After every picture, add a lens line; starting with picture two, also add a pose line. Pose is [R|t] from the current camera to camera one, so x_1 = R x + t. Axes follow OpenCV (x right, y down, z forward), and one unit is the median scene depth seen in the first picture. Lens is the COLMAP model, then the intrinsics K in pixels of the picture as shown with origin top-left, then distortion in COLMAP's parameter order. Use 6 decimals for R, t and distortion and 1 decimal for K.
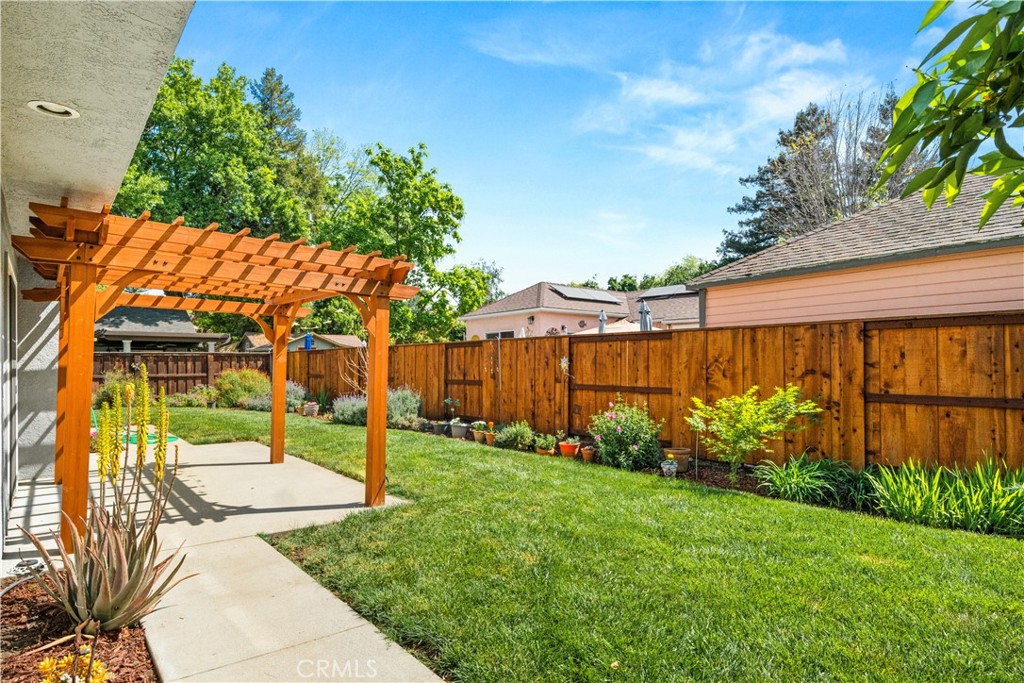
lens RADIAL K [[539.0, 0, 506.3], [0, 539.0, 361.8], [0, 0, 1]] dist [-0.004196, -0.000317]
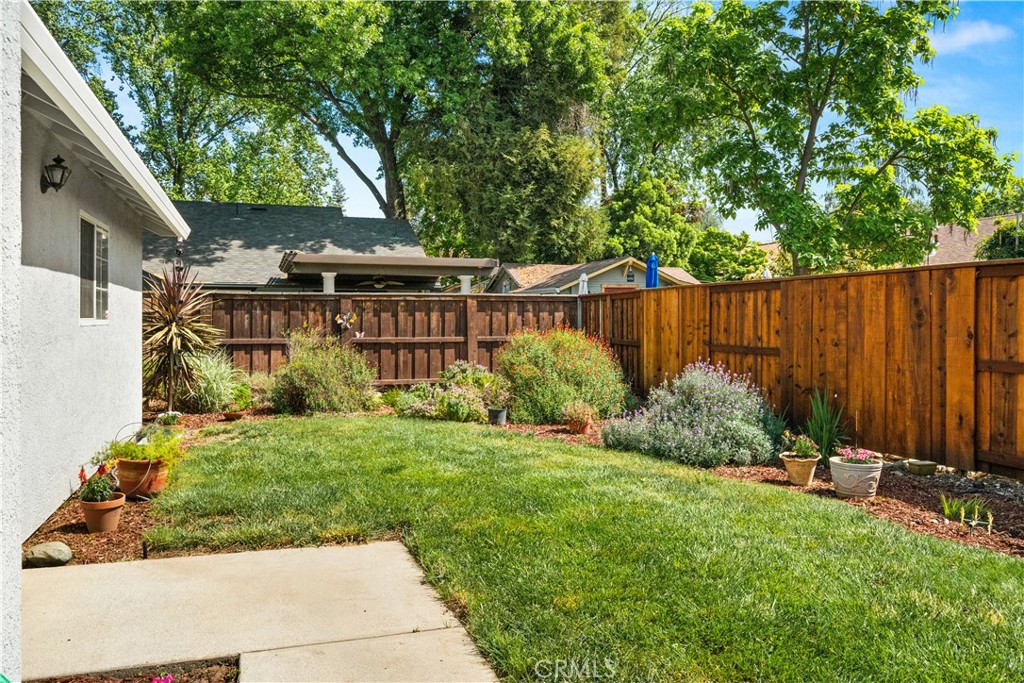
lens RADIAL K [[770.0, 0, 512.8], [0, 770.0, 321.1], [0, 0, 1]] dist [0.003014, 0.003244]
pose [[0.926970, 0.007824, -0.375055, -0.242373], [-0.005615, 0.999960, 0.006983, 0.002420], [0.375094, -0.004367, 0.926976, 0.349869]]
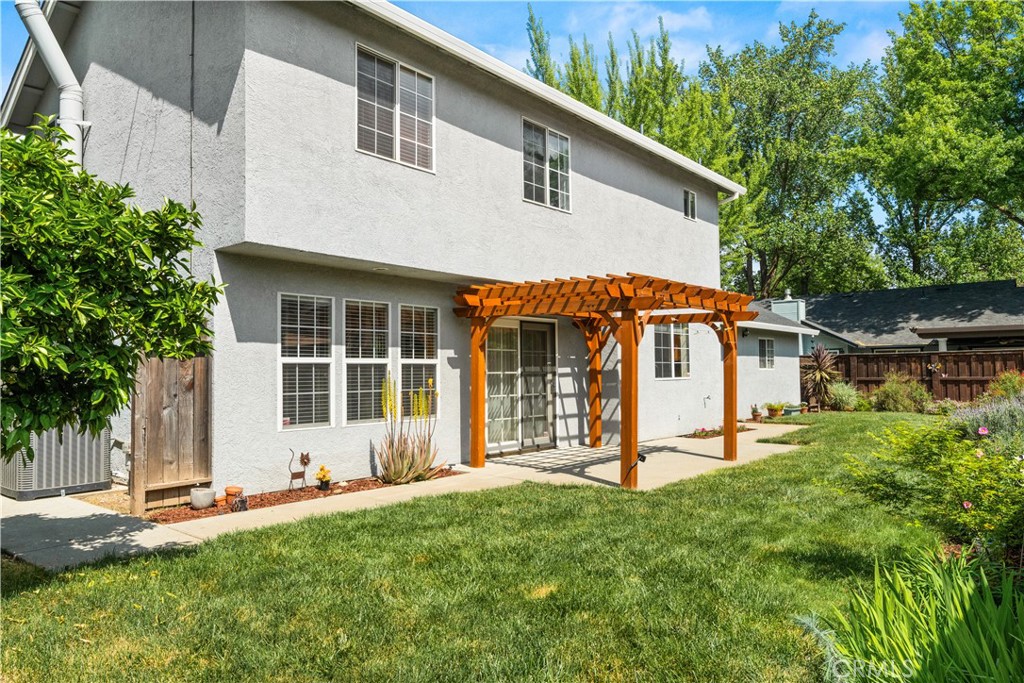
lens RADIAL K [[689.4, 0, 512.0], [0, 689.4, 341.5], [0, 0, 1]] dist [0.003452, 0.001302]
pose [[0.178881, -0.040666, -0.983030, 0.276140], [0.012229, 0.999160, -0.039107, 0.001474], [0.983795, -0.005026, 0.179228, 0.102795]]
